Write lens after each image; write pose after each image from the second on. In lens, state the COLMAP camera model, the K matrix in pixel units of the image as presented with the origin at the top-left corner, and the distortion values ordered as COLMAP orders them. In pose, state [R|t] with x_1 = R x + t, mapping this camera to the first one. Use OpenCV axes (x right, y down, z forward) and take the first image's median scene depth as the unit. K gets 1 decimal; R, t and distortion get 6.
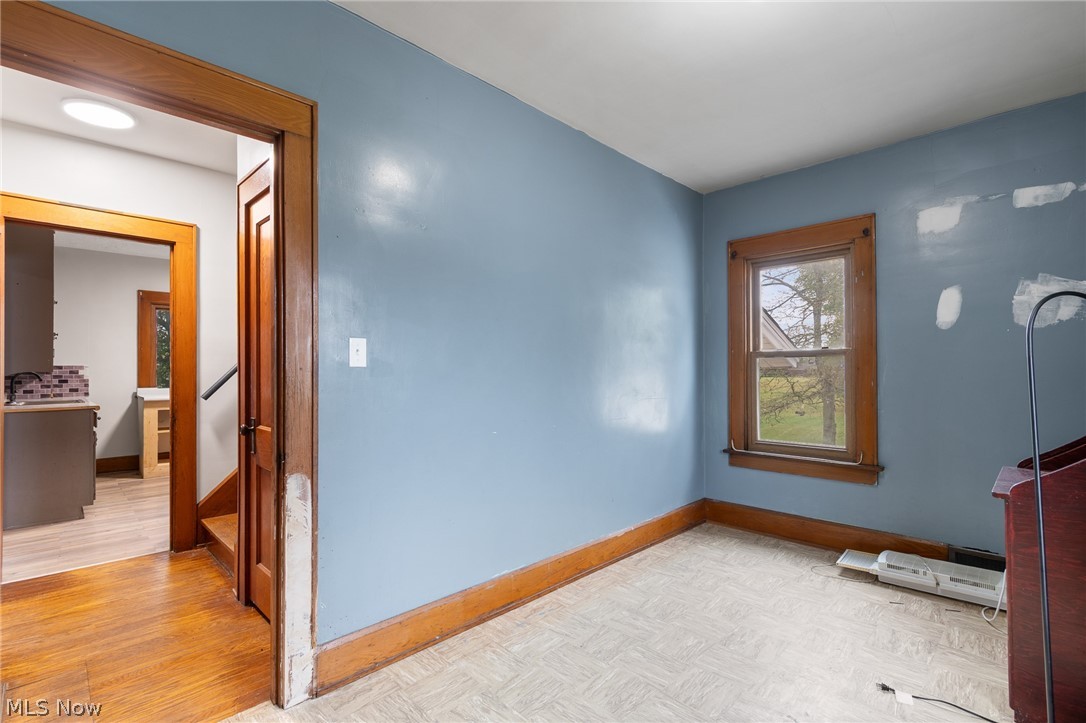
lens RADIAL K [[492.2, 0, 538.3], [0, 492.2, 362.5], [0, 0, 1]] dist [0.000937, 0.000543]
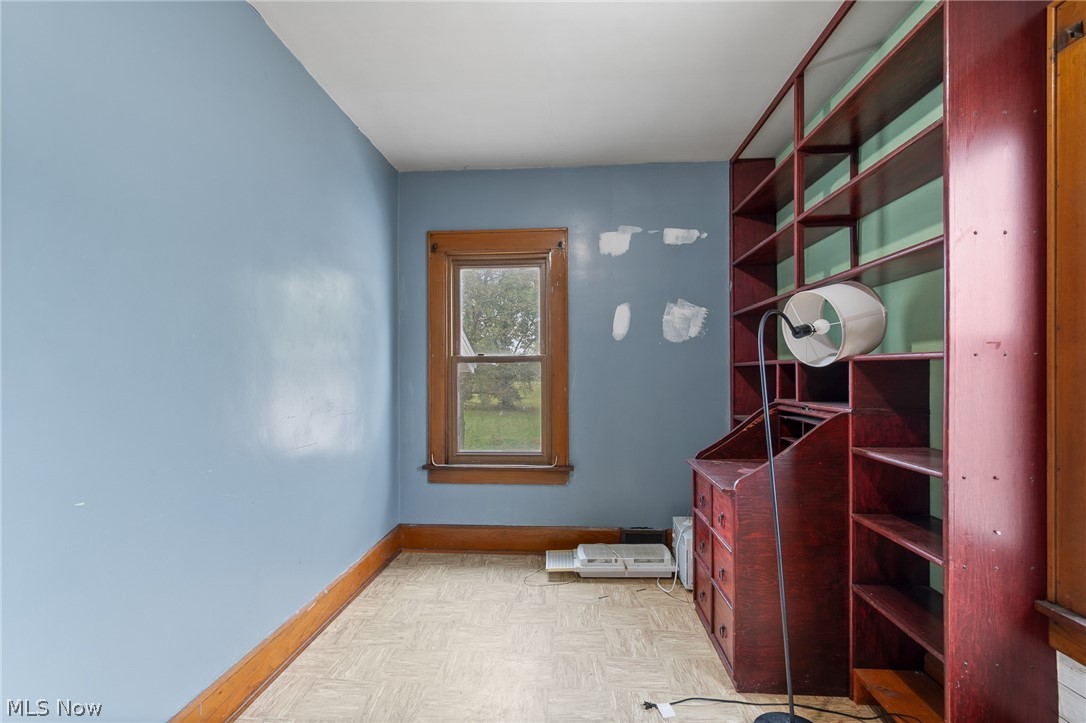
lens RADIAL K [[492.2, 0, 550.4], [0, 492.2, 372.7], [0, 0, 1]] dist [0.000937, 0.000543]
pose [[0.750339, 0.001601, 0.661051, -0.044836], [-0.008999, 0.999929, 0.007793, 0.000094], [-0.660992, -0.011796, 0.750301, 0.227785]]
